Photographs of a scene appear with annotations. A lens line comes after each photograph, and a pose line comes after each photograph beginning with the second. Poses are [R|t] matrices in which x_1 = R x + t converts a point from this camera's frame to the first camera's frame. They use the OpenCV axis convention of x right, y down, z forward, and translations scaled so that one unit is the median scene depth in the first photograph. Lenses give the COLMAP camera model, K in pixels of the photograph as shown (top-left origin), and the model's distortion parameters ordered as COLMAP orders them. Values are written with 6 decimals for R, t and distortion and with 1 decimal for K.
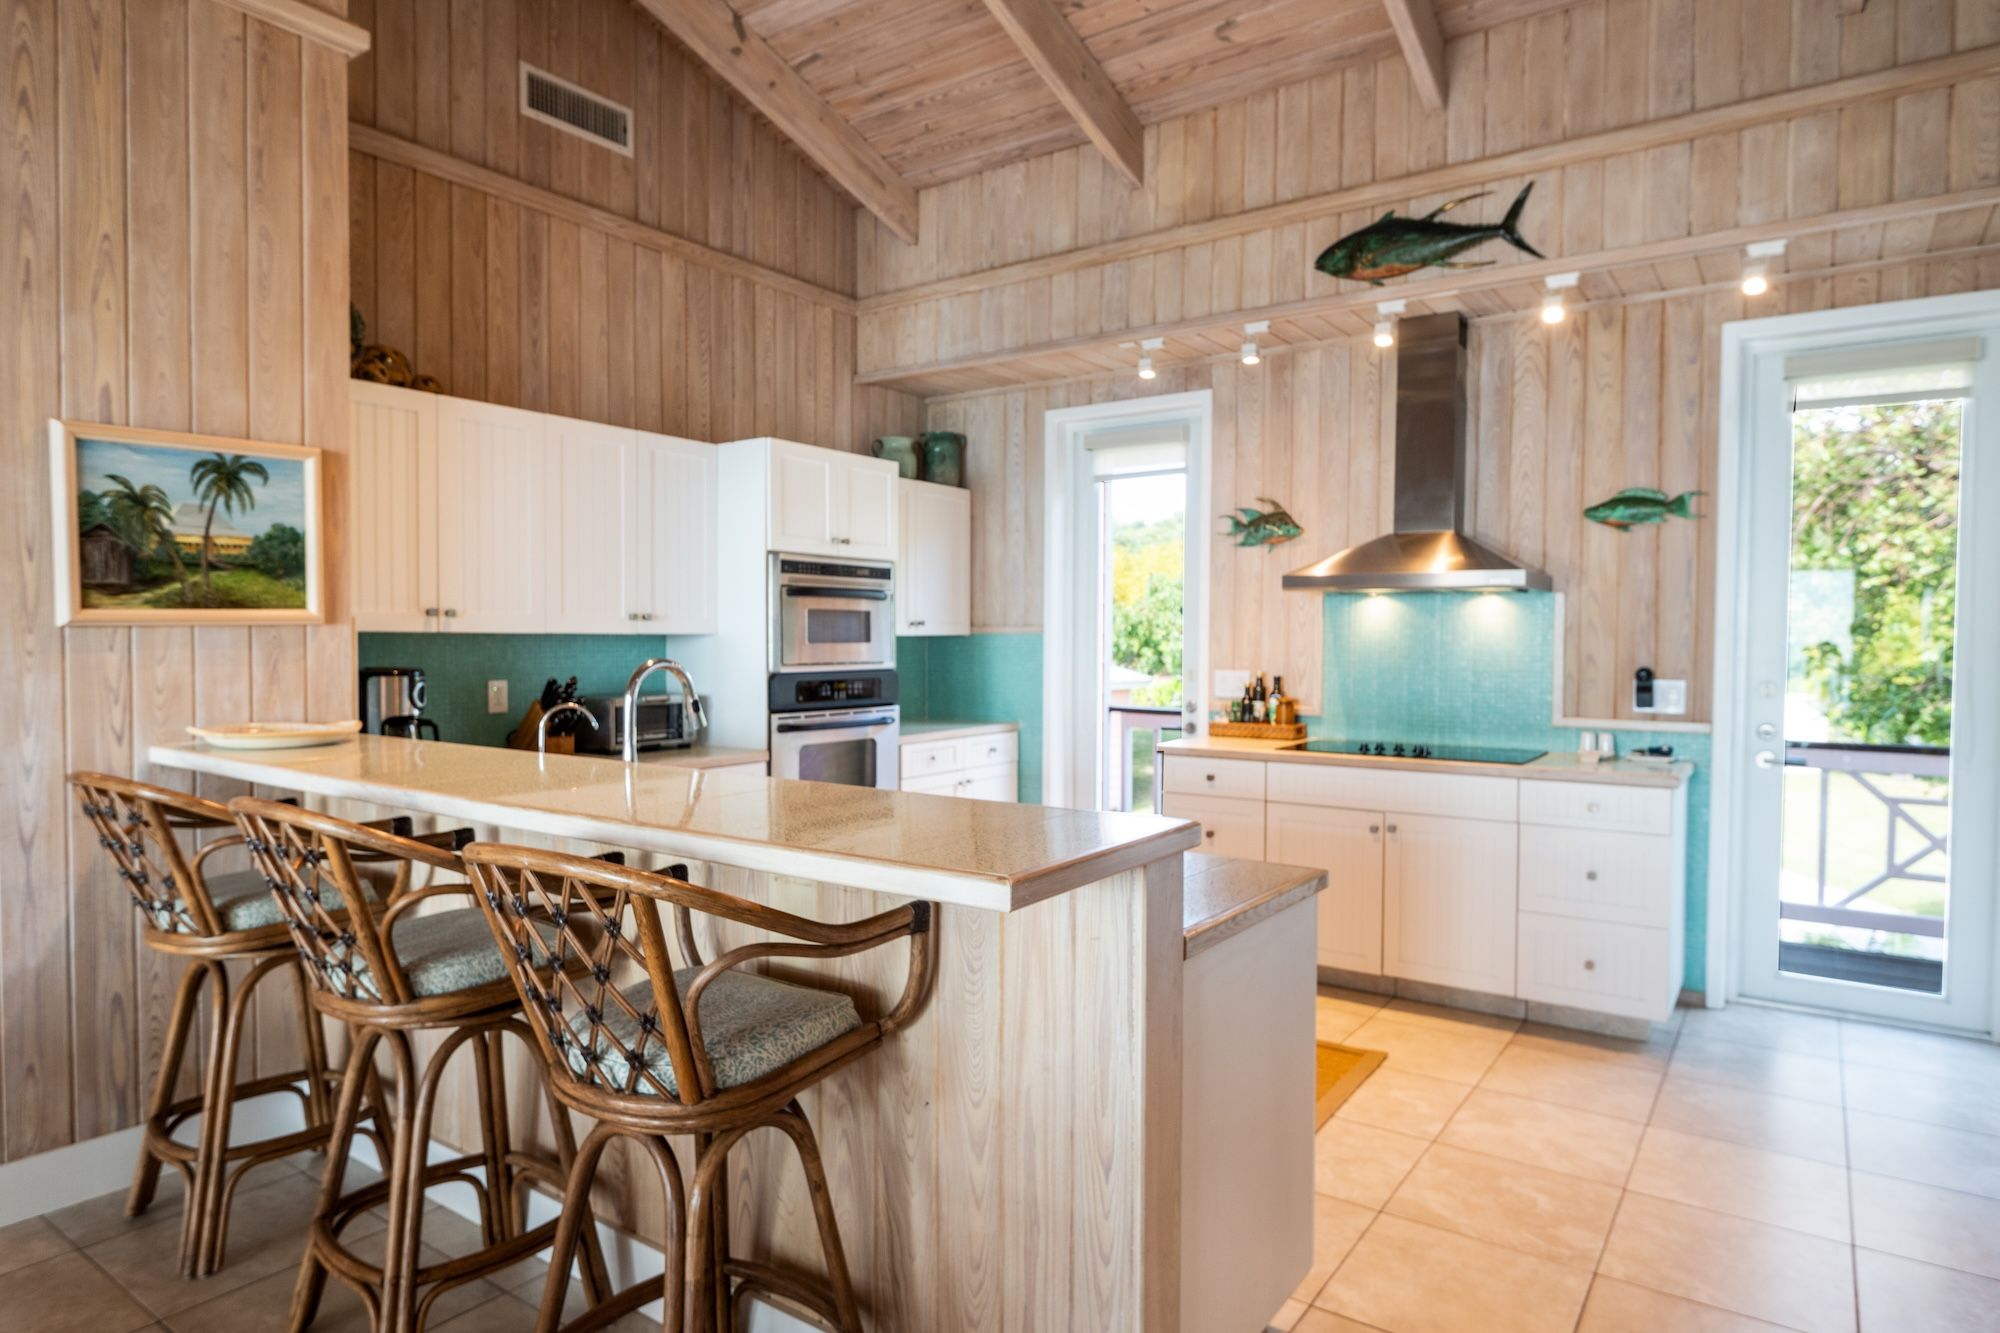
lens RADIAL K [[1115.9, 0, 1039.7], [0, 1115.9, 666.6], [0, 0, 1]] dist [0.000081, -0.000938]
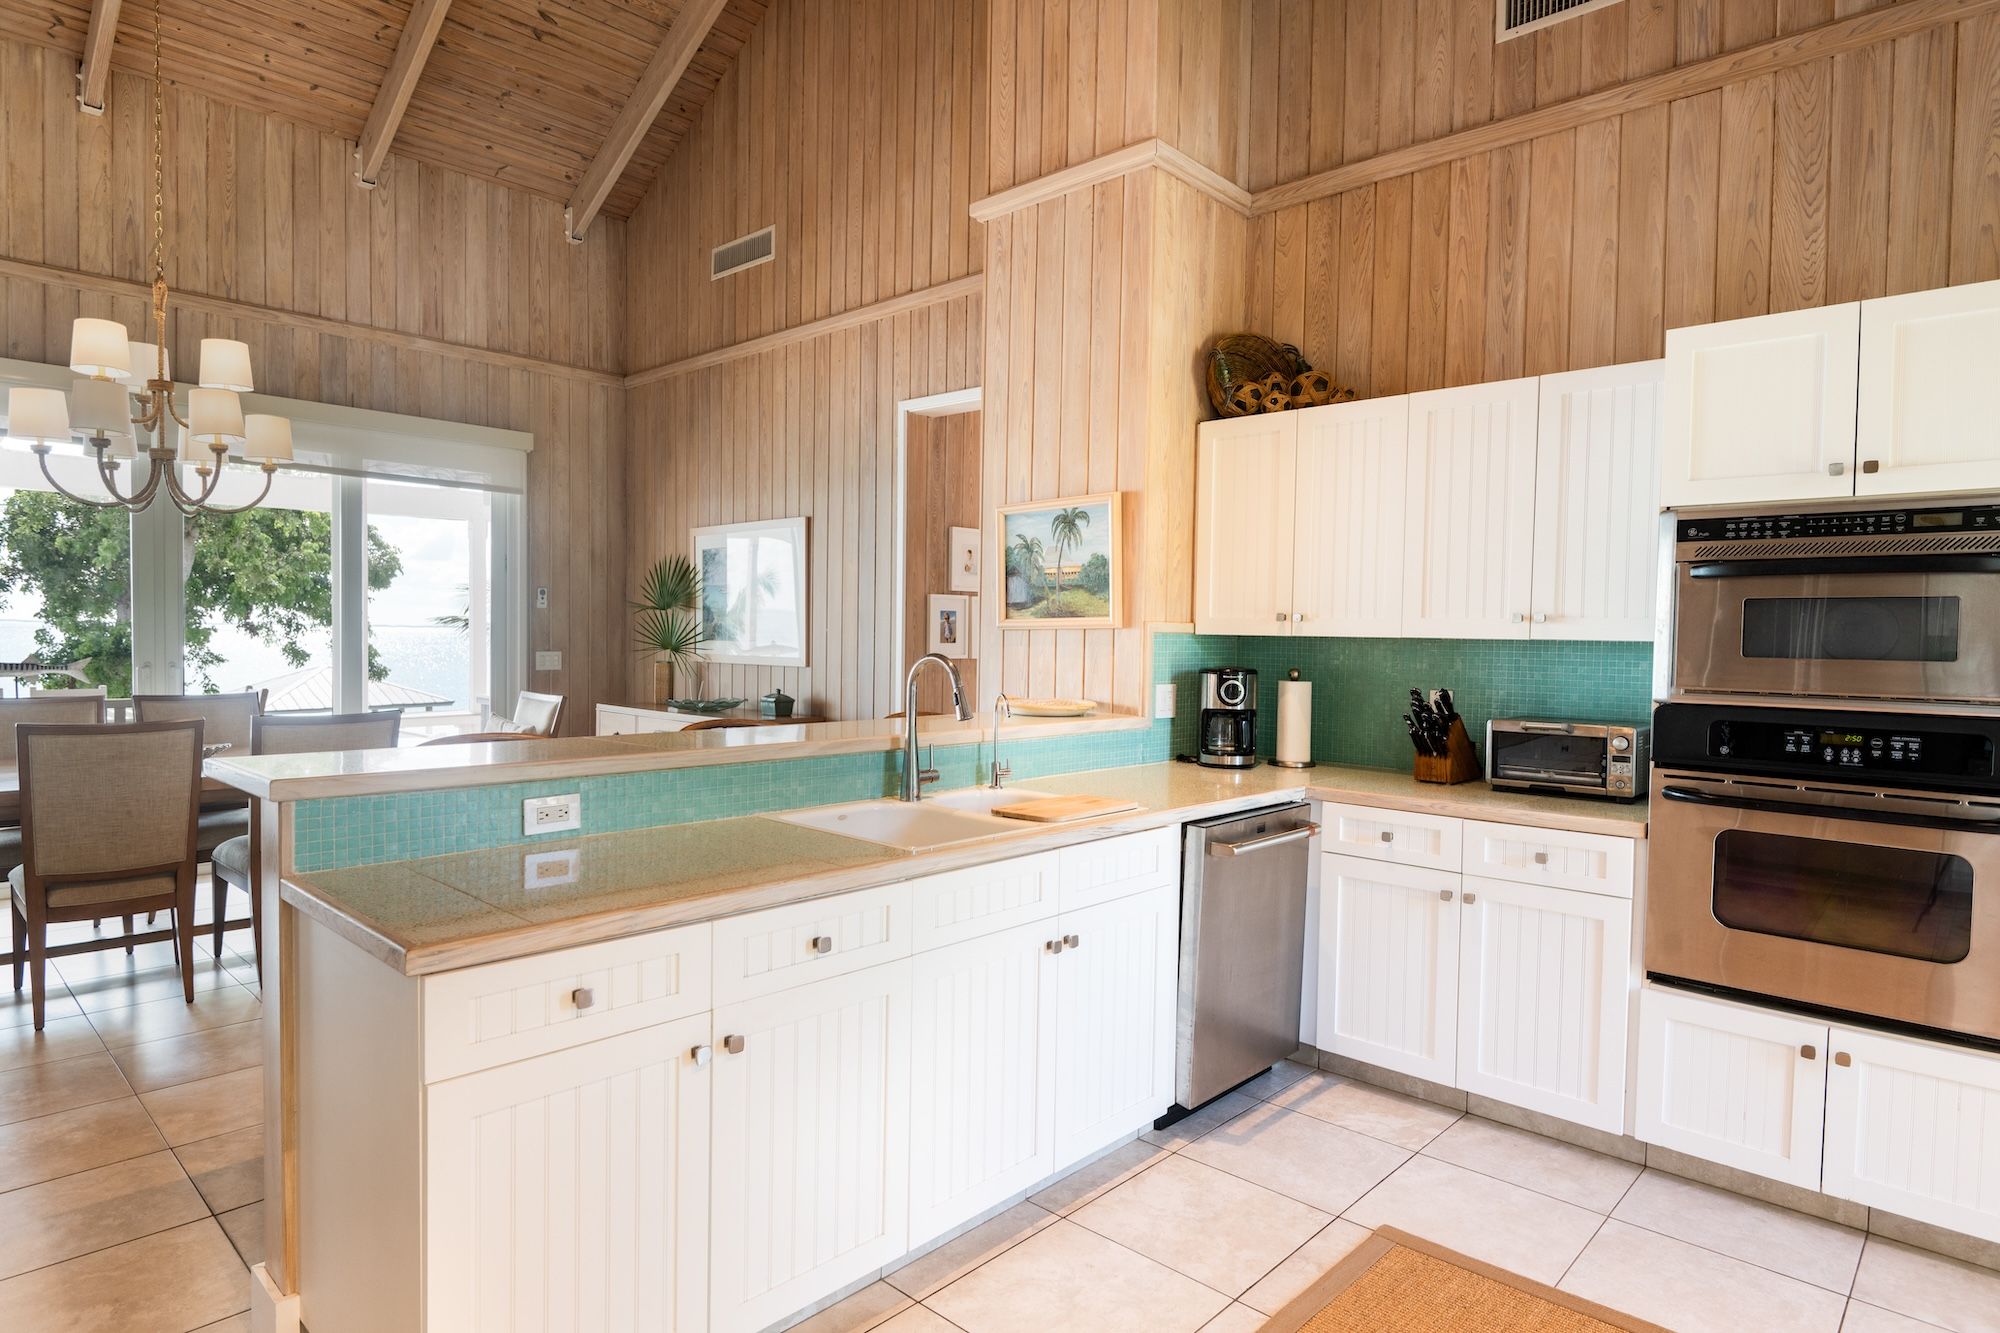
lens RADIAL K [[1115.9, 0, 1039.7], [0, 1115.9, 666.6], [0, 0, 1]] dist [0.000081, -0.000938]
pose [[-0.131665, 0.022796, -0.991032, 0.533407], [-0.040082, 0.998796, 0.028299, -0.022502], [0.990484, 0.043448, -0.130592, 0.907067]]
